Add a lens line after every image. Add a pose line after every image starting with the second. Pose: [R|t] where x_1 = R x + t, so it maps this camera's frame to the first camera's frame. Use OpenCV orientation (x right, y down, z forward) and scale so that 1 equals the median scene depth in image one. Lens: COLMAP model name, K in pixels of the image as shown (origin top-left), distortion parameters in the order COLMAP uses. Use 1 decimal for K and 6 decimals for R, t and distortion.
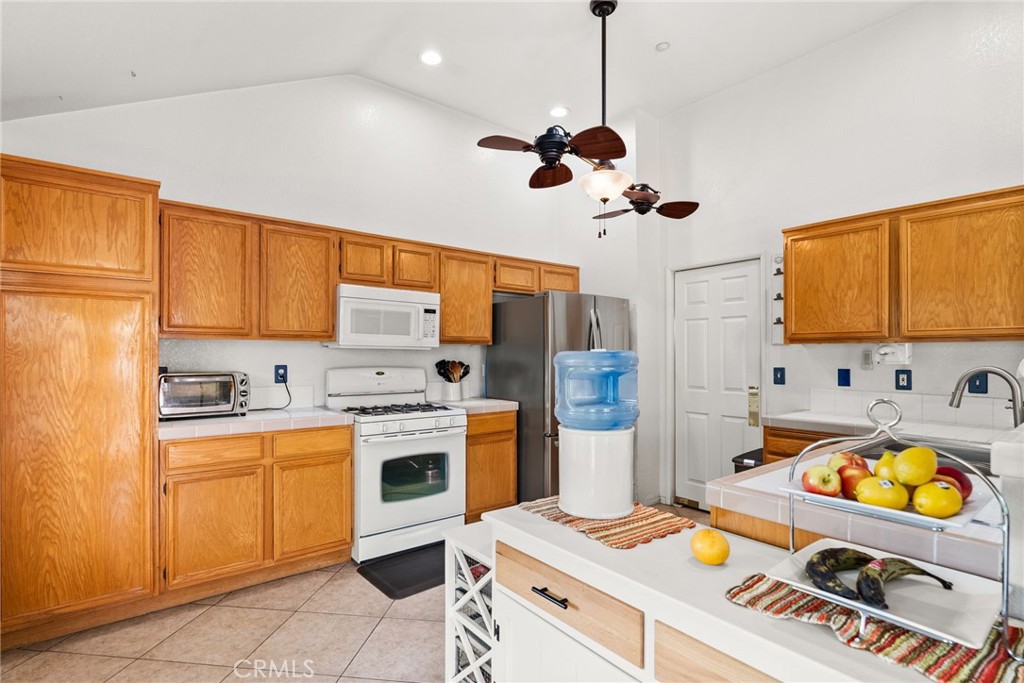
lens RADIAL K [[499.0, 0, 510.3], [0, 499.0, 354.0], [0, 0, 1]] dist [-0.000865, -0.000198]
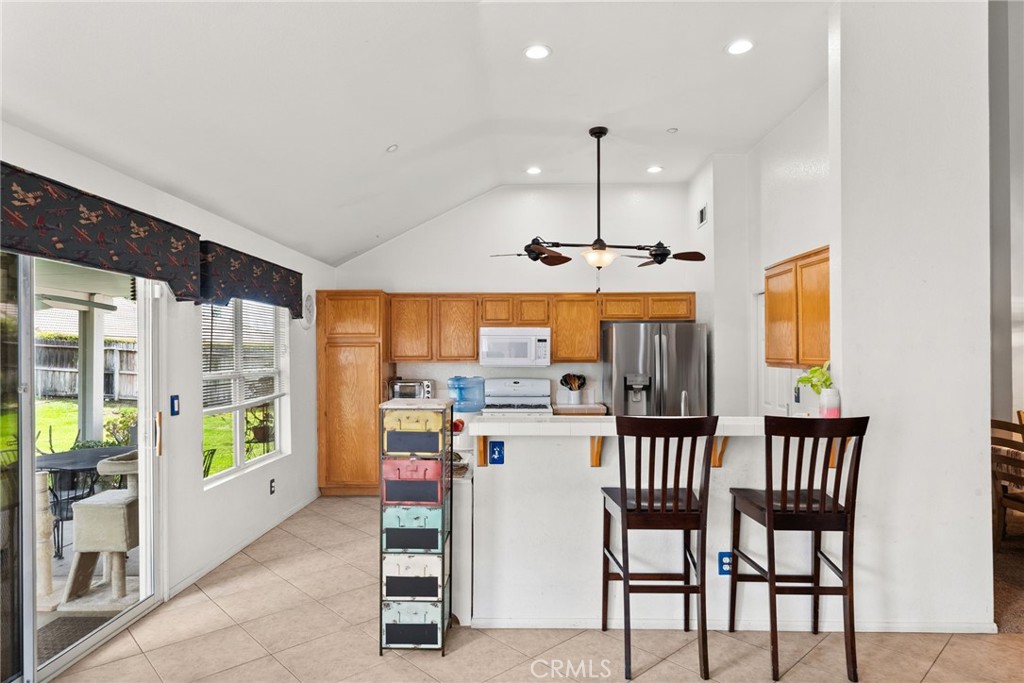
lens RADIAL K [[603.4, 0, 508.7], [0, 603.4, 349.9], [0, 0, 1]] dist [0.001203, 0.001464]
pose [[0.770332, -0.007425, -0.637600, 0.976799], [0.004684, 0.999971, -0.005986, -0.054060], [0.637626, 0.001625, 0.770344, -0.454059]]
